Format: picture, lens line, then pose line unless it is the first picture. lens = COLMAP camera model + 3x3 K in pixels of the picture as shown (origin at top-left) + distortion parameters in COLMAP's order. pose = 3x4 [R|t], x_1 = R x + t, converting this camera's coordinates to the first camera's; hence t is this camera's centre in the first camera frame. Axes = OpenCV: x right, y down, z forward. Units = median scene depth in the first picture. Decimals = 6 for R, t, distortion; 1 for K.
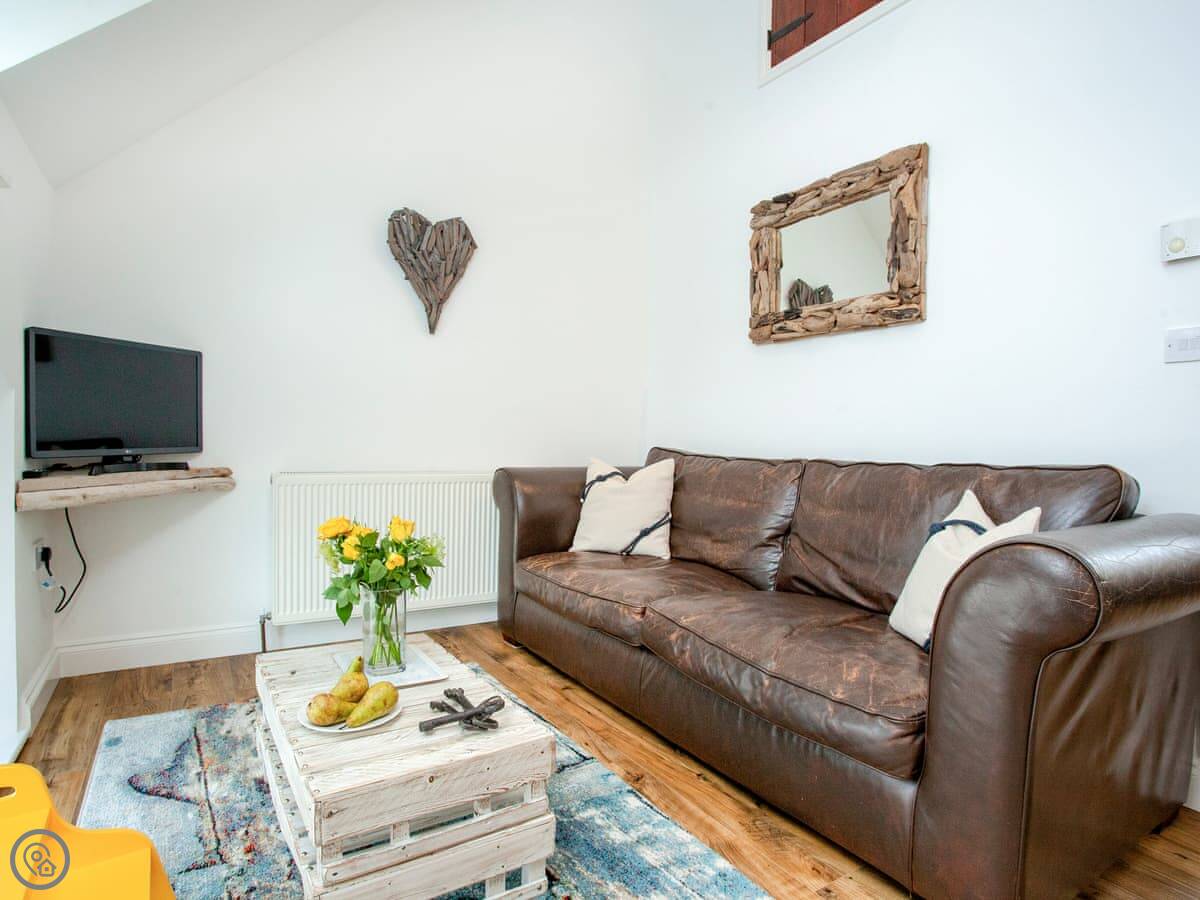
lens RADIAL K [[680.8, 0, 577.8], [0, 680.8, 470.5], [0, 0, 1]] dist [-0.064465, 0.029560]
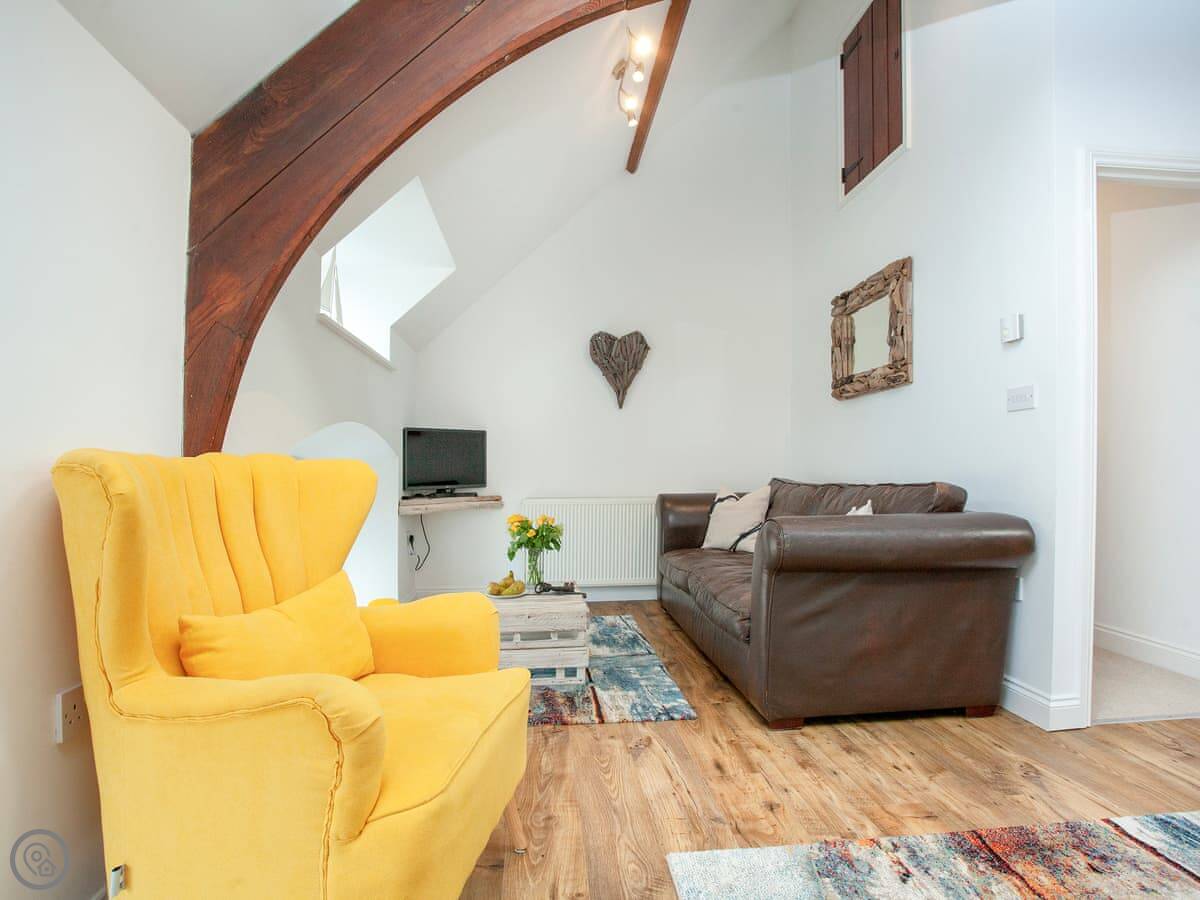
lens RADIAL K [[680.8, 0, 607.0], [0, 680.8, 490.4], [0, 0, 1]] dist [-0.064465, 0.029560]
pose [[0.905944, -0.015730, -0.423105, 0.483785], [0.005297, 0.999652, -0.025824, 0.030767], [0.423364, 0.021154, 0.905713, -0.491120]]
